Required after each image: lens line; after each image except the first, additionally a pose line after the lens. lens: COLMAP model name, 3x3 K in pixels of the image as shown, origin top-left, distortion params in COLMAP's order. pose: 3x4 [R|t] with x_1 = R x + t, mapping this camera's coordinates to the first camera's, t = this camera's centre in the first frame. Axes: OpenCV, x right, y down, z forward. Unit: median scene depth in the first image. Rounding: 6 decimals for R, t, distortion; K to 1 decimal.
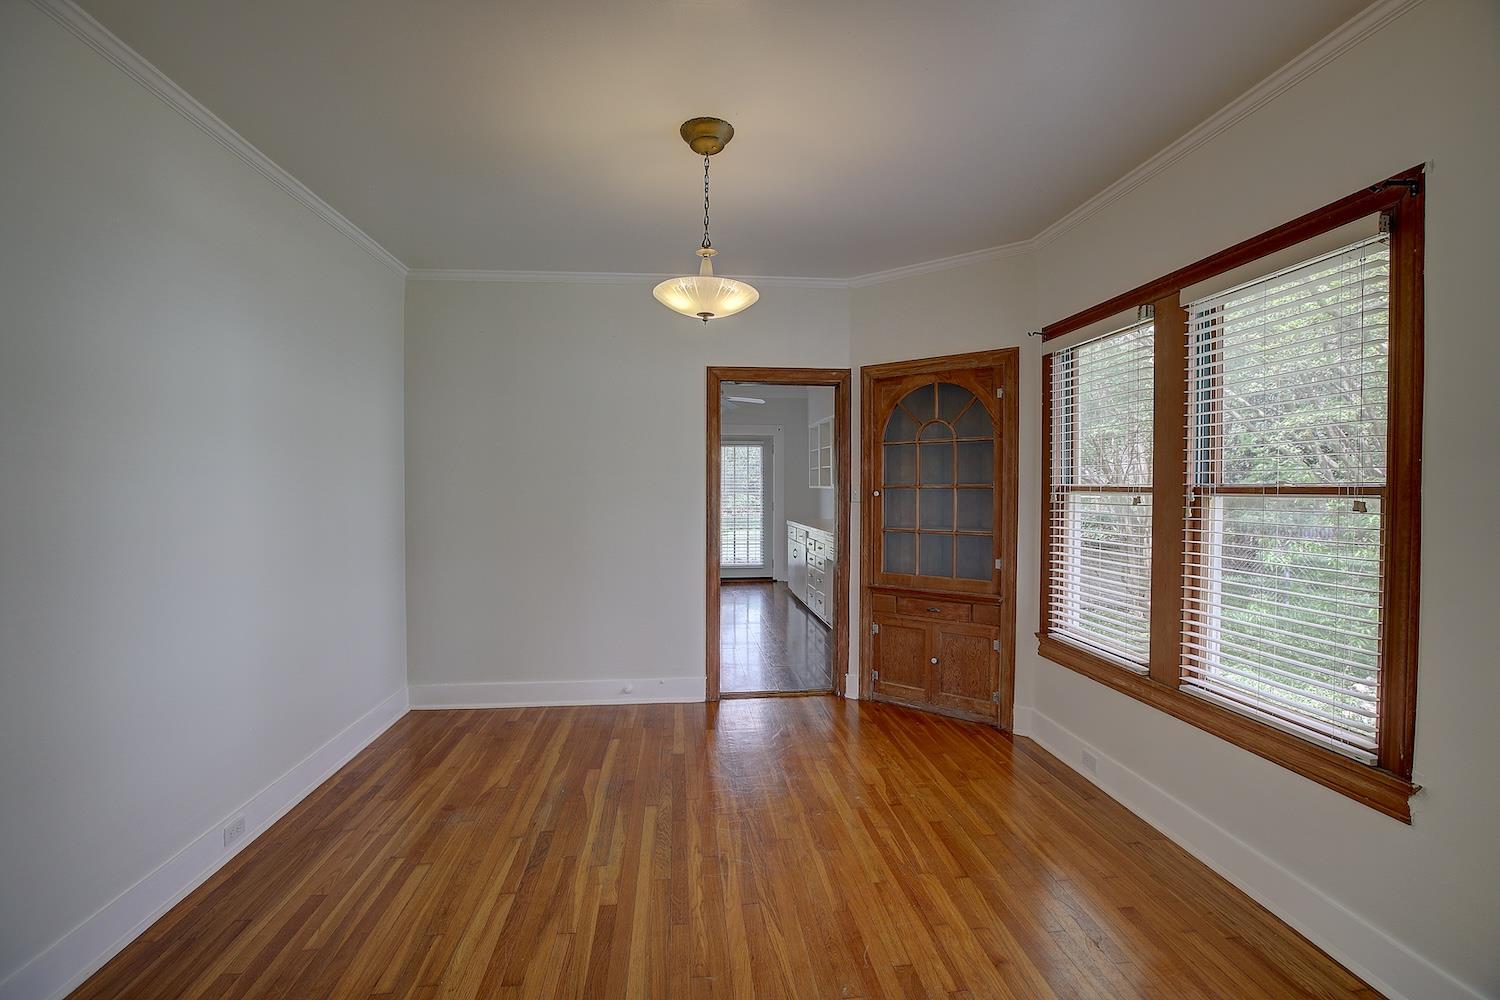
lens RADIAL K [[675.9, 0, 737.2], [0, 675.9, 495.5], [0, 0, 1]] dist [-0.038362, 0.009122]
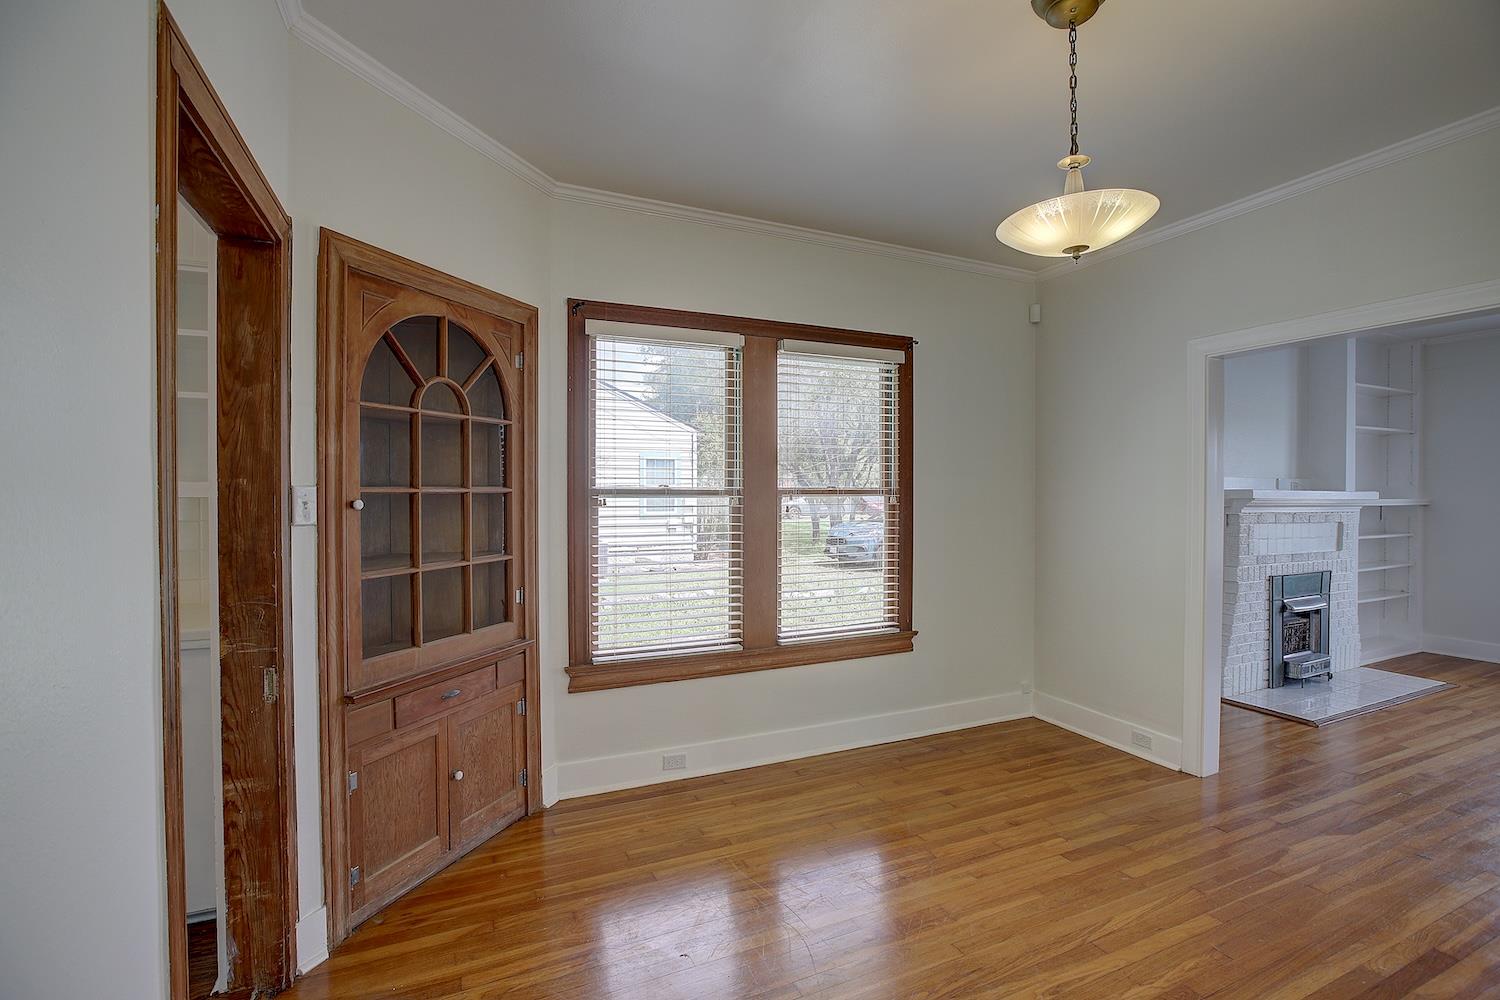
lens RADIAL K [[678.9, 0, 751.7], [0, 678.9, 503.0], [0, 0, 1]] dist [-0.038603, 0.000658]
pose [[-0.325632, -0.015368, 0.945372, -0.547689], [0.014554, 0.999668, 0.021263, -0.015804], [-0.945385, 0.020683, -0.325300, 1.417011]]
